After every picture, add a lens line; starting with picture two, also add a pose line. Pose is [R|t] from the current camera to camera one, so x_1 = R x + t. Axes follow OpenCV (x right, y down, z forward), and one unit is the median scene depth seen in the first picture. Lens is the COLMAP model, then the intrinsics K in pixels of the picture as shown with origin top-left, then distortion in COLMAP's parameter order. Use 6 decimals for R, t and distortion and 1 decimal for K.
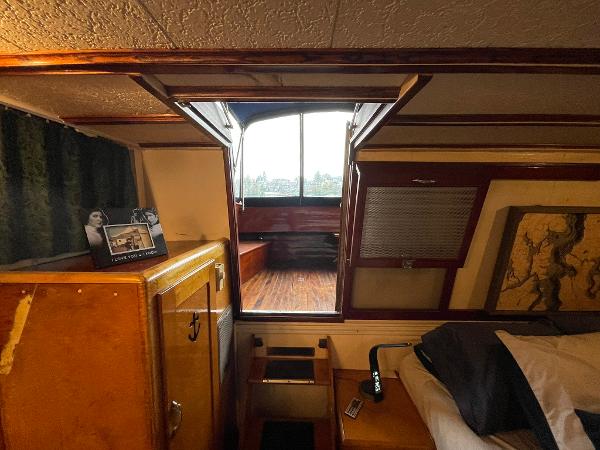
lens RADIAL K [[239.5, 0, 298.5], [0, 239.5, 224.8], [0, 0, 1]] dist [0.004888, -0.003474]
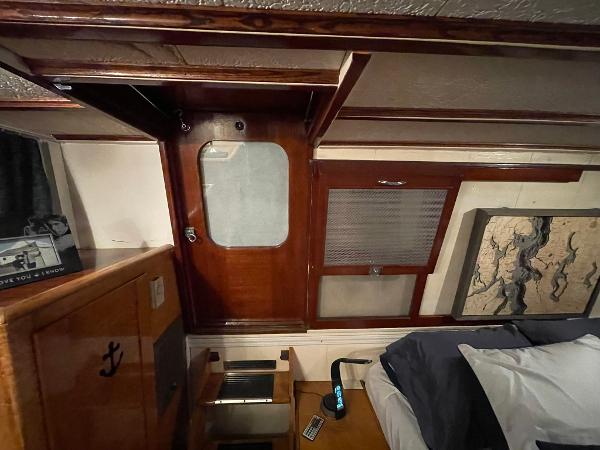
lens RADIAL K [[239.5, 0, 297.9], [0, 239.5, 224.8], [0, 0, 1]] dist [0.004888, -0.003474]
pose [[0.997936, -0.005964, 0.063939, 0.111681], [0.004379, 0.999680, 0.024898, -0.039977], [-0.064068, -0.024566, 0.997643, 0.096156]]
